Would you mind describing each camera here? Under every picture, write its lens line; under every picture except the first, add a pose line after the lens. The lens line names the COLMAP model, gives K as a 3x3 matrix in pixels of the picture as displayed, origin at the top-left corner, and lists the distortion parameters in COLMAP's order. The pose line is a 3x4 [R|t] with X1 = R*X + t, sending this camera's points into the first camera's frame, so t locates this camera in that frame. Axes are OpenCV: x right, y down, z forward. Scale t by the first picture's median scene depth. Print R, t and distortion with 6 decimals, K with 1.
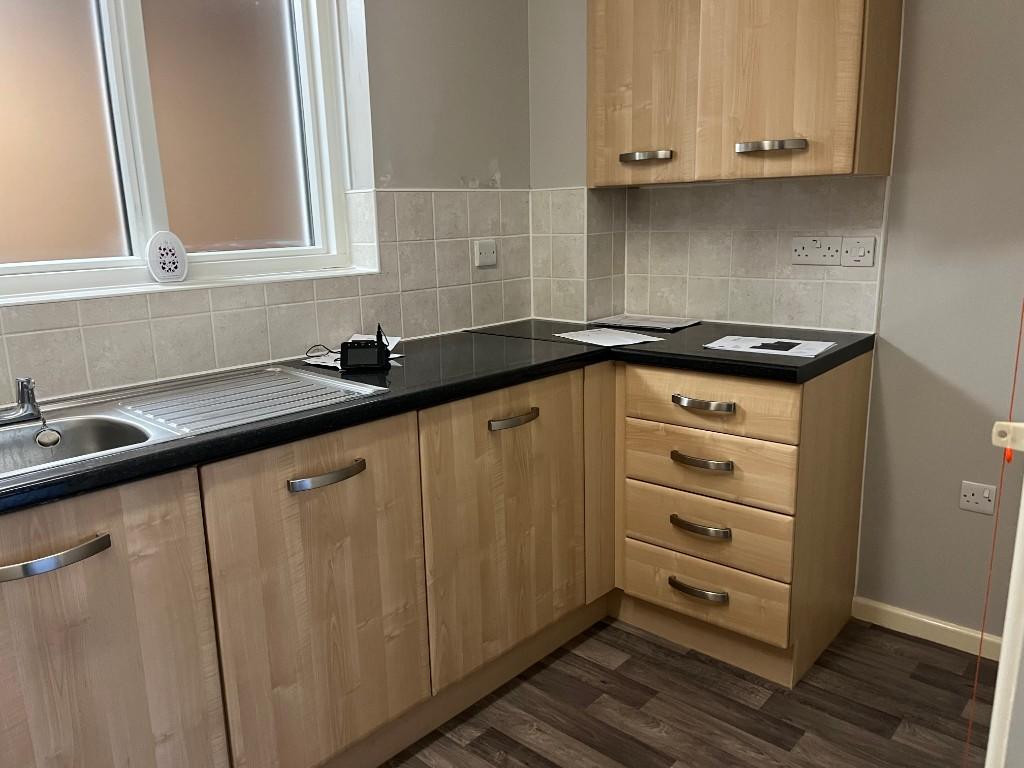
lens RADIAL K [[766.9, 0, 508.2], [0, 766.9, 381.7], [0, 0, 1]] dist [0.060246, -0.072472]
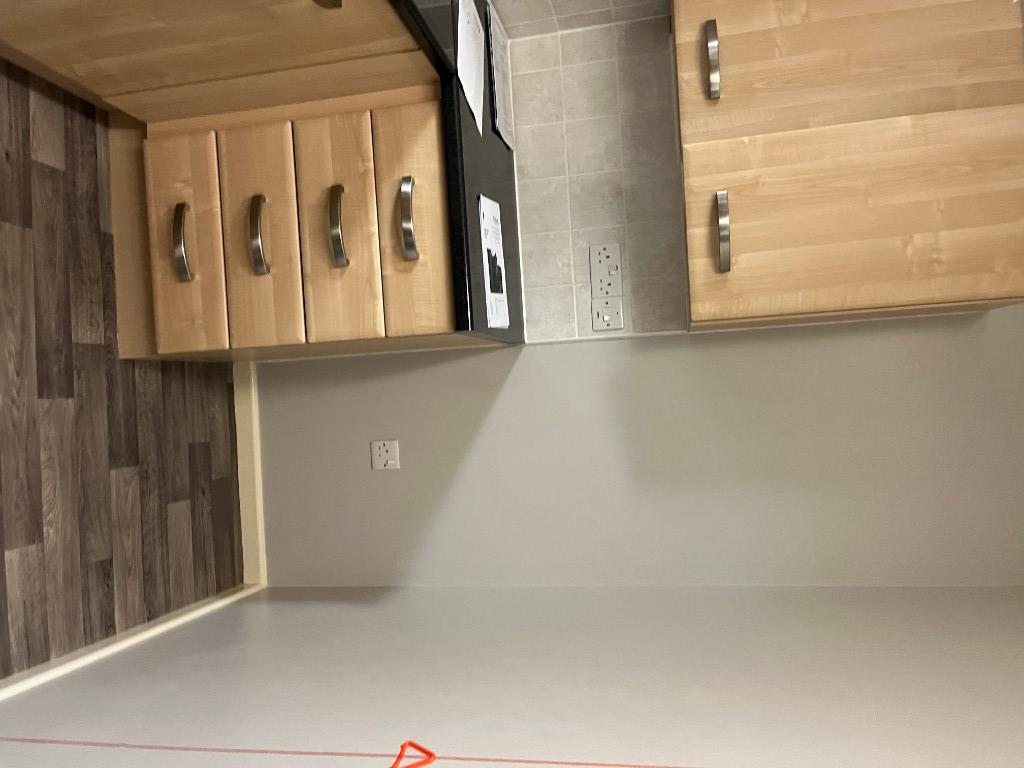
lens RADIAL K [[766.9, 0, 508.2], [0, 766.9, 381.7], [0, 0, 1]] dist [0.060246, -0.072472]
pose [[0.155489, 0.755226, 0.636755, -0.109311], [-0.982969, 0.182208, 0.023921, -0.058654], [-0.097956, -0.629630, 0.770695, 0.250347]]
